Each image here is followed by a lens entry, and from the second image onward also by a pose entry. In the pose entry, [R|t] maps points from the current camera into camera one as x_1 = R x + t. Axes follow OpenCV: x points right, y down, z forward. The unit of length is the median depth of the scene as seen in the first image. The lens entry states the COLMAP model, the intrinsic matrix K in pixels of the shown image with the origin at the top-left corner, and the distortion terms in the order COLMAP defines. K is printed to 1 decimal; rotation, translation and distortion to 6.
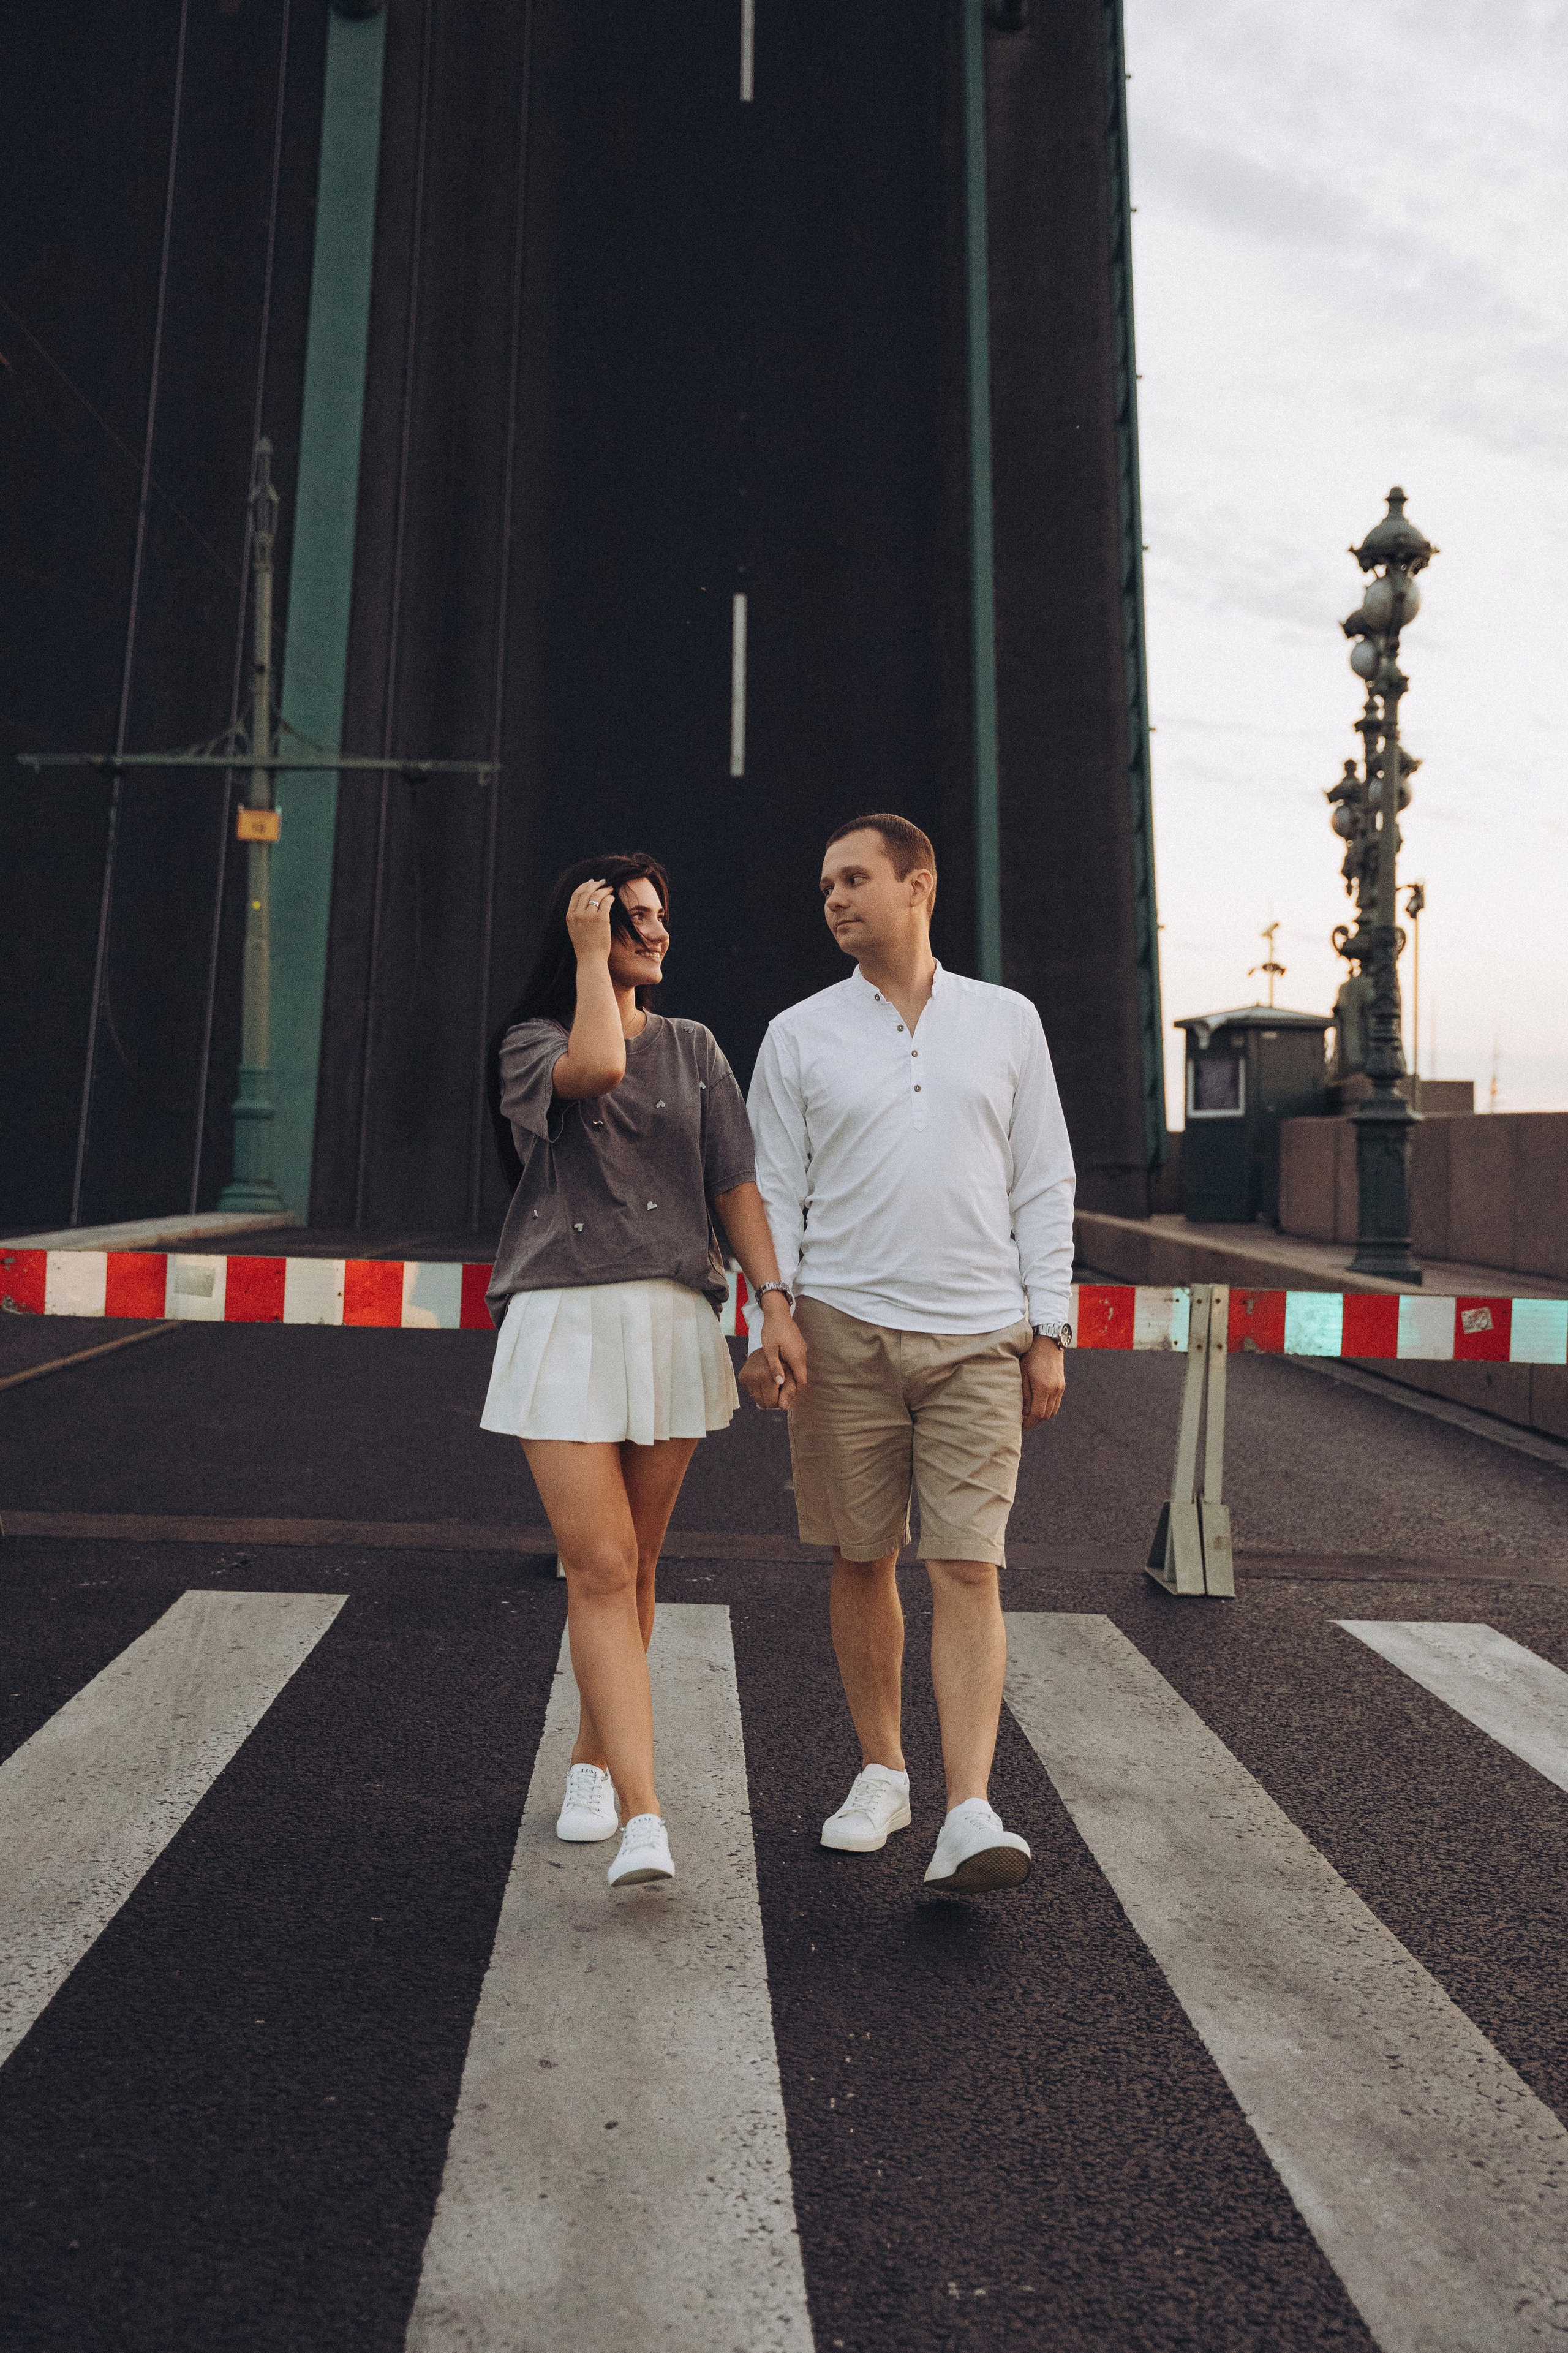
lens RADIAL K [[2777.5, 0, 786.5], [0, 2777.5, 1177.6], [0, 0, 1]] dist [0.002613, 0.001914]
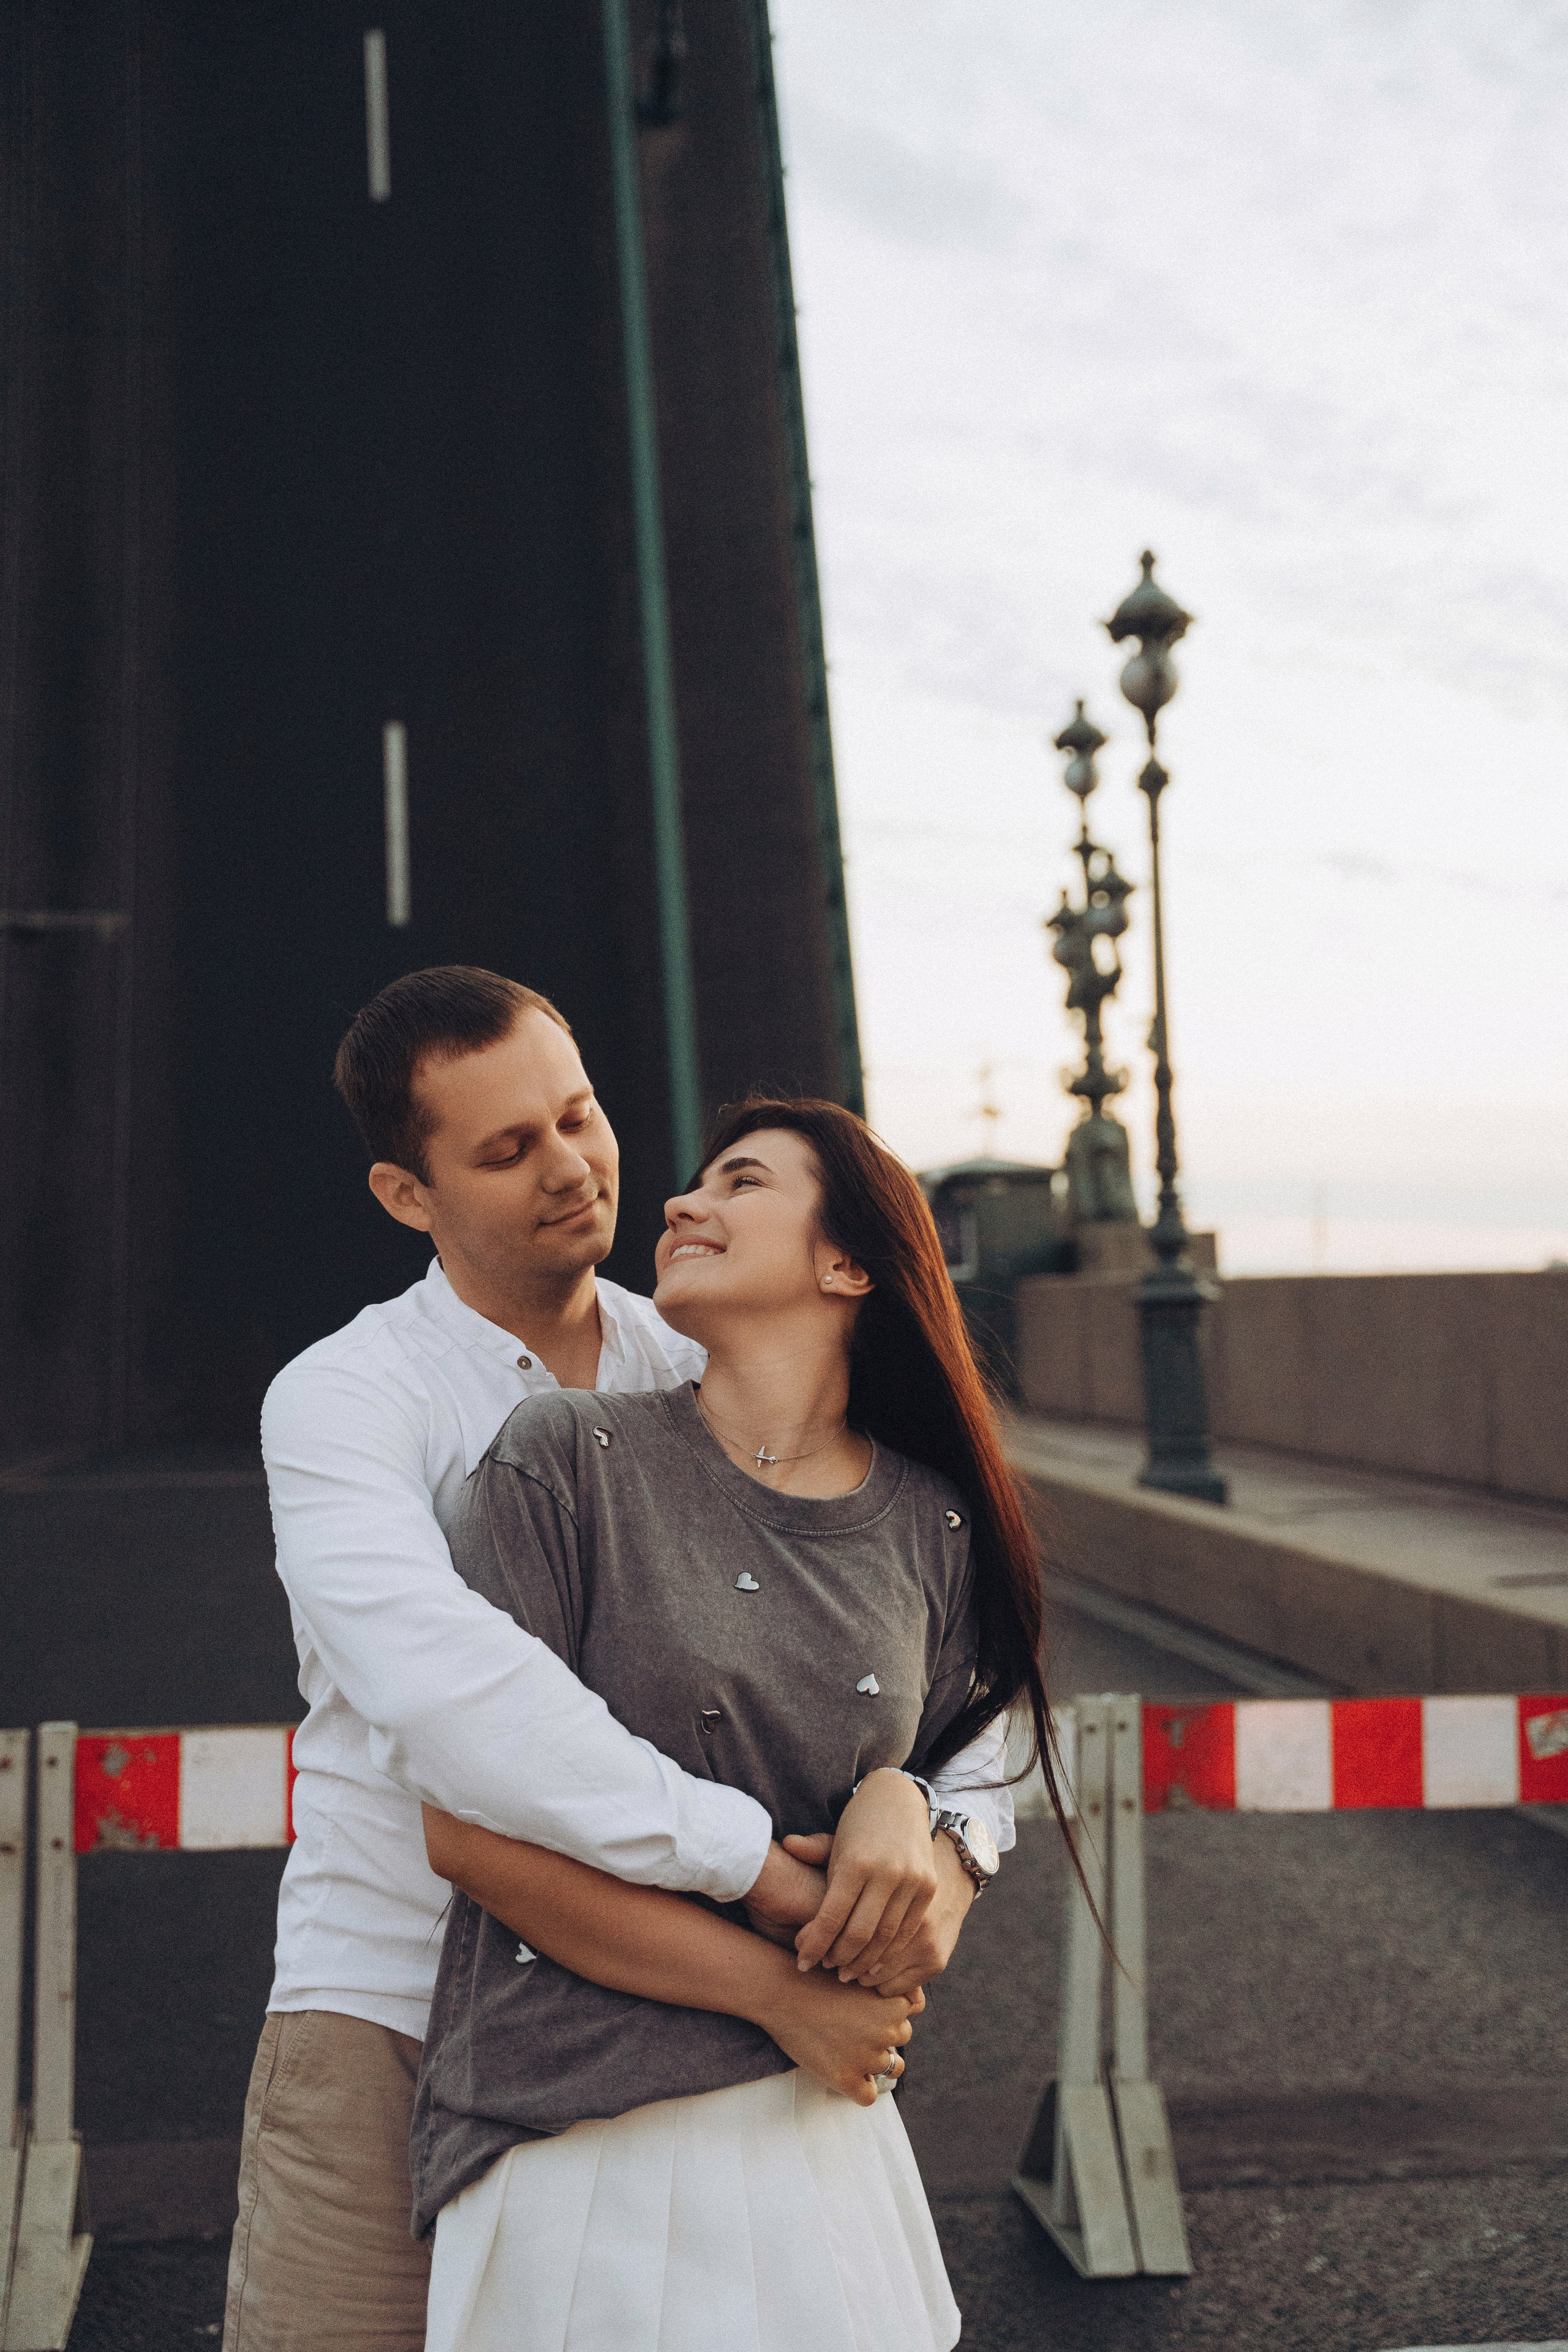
lens RADIAL K [[2800.3, 0, 787.2], [0, 2800.3, 1163.4], [0, 0, 1]] dist [-0.004199, 0.448836]
pose [[0.993155, -0.039528, 0.109916, 0.006122], [0.045996, 0.997317, -0.056948, -0.010587], [-0.107370, 0.061614, 0.992308, 0.100883]]
